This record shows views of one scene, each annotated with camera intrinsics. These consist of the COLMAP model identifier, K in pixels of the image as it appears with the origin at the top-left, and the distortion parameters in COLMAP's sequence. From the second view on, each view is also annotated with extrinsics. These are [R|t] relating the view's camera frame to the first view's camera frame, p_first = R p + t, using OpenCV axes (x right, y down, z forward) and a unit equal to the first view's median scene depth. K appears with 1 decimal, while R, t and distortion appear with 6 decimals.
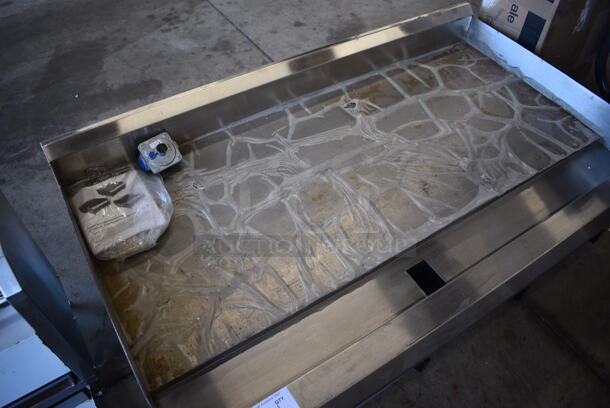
lens RADIAL K [[467.8, 0, 305.0], [0, 467.8, 204.0], [0, 0, 1]] dist [-0.103833, 0.007184]
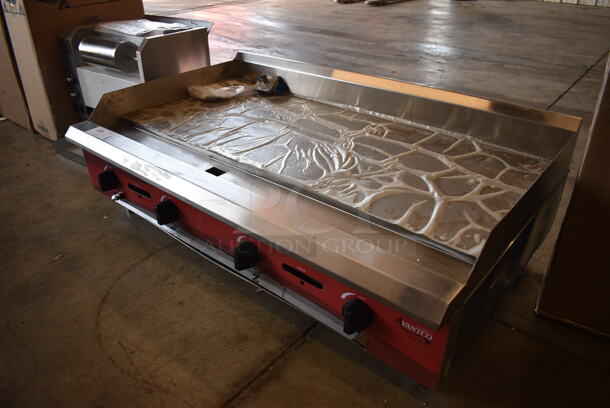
lens RADIAL K [[477.3, 0, 305.0], [0, 477.3, 204.0], [0, 0, 1]] dist [-0.098171, 0.001962]
pose [[0.285823, 0.443919, -0.849259, 1.154087], [-0.718389, 0.685785, 0.116691, -0.098056], [0.634210, 0.576746, 0.514919, 0.420297]]
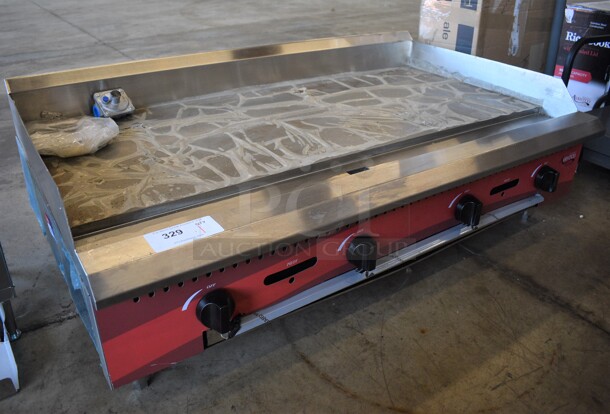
lens RADIAL K [[506.6, 0, 297.4], [0, 506.6, 204.6], [0, 0, 1]] dist [-0.105864, -0.002472]
pose [[0.999607, -0.026636, 0.008760, 0.080897], [0.027983, 0.927896, -0.371789, 0.475734], [0.001775, 0.371888, 0.928276, 0.021856]]
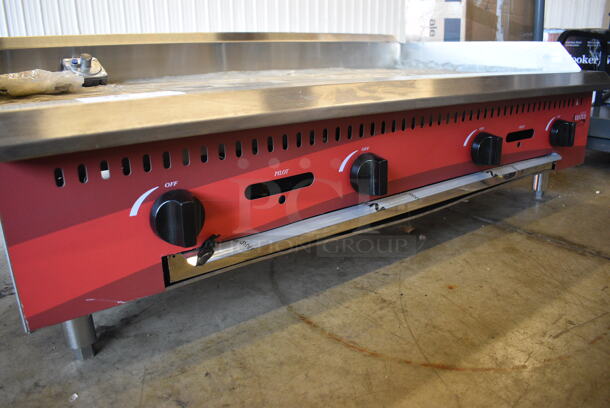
lens RADIAL K [[467.8, 0, 305.0], [0, 467.8, 204.0], [0, 0, 1]] dist [-0.103833, 0.007184]
pose [[0.996830, -0.069704, 0.038352, 0.081360], [0.079434, 0.844985, -0.528858, 0.588336], [0.004457, 0.530229, 0.847843, 0.299765]]
